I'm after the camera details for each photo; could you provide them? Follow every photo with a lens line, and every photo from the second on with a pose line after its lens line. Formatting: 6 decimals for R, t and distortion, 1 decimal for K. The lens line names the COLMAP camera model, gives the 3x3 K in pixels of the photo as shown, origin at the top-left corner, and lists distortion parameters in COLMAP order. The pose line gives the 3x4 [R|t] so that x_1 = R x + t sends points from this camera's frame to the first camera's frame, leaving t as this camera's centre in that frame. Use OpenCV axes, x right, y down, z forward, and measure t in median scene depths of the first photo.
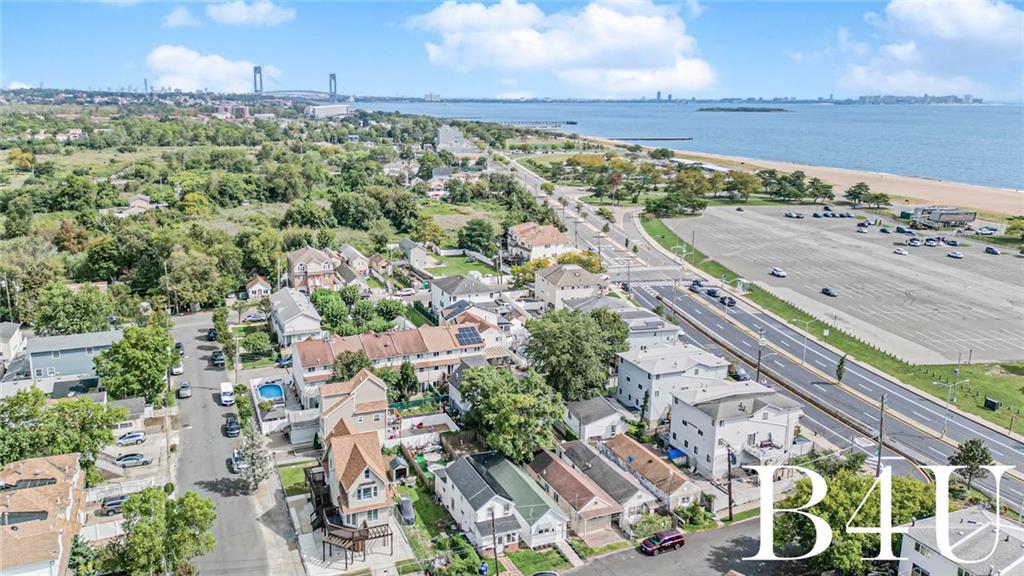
lens RADIAL K [[827.4, 0, 512.0], [0, 827.4, 288.0], [0, 0, 1]] dist [0.137938, -0.206389]
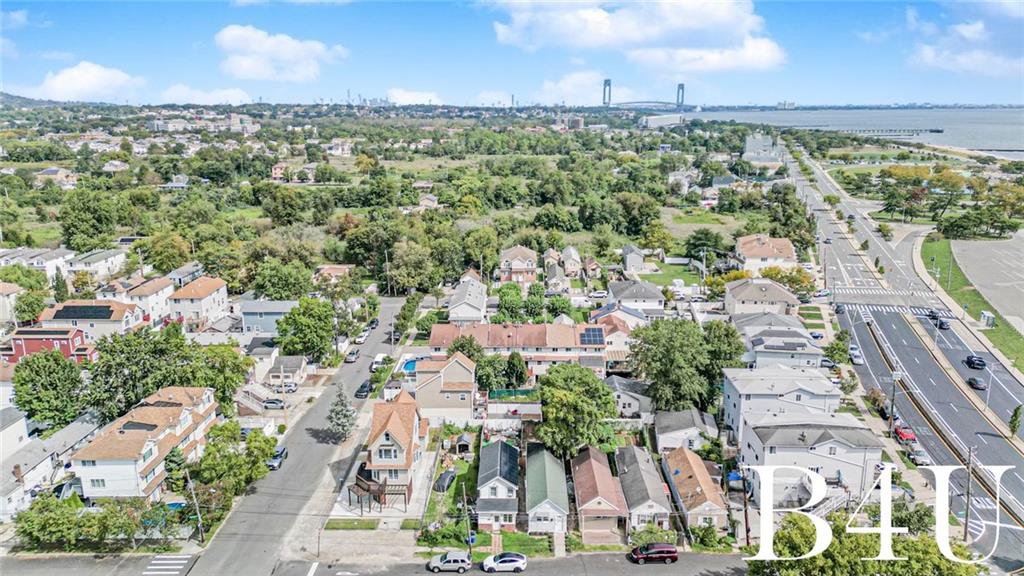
lens RADIAL K [[827.4, 0, 512.0], [0, 827.4, 288.0], [0, 0, 1]] dist [0.137938, -0.206389]
pose [[0.912763, 0.077950, -0.400983, 0.192354], [-0.082595, 0.996567, 0.005719, 0.000177], [0.400052, 0.027899, 0.916068, 0.010602]]
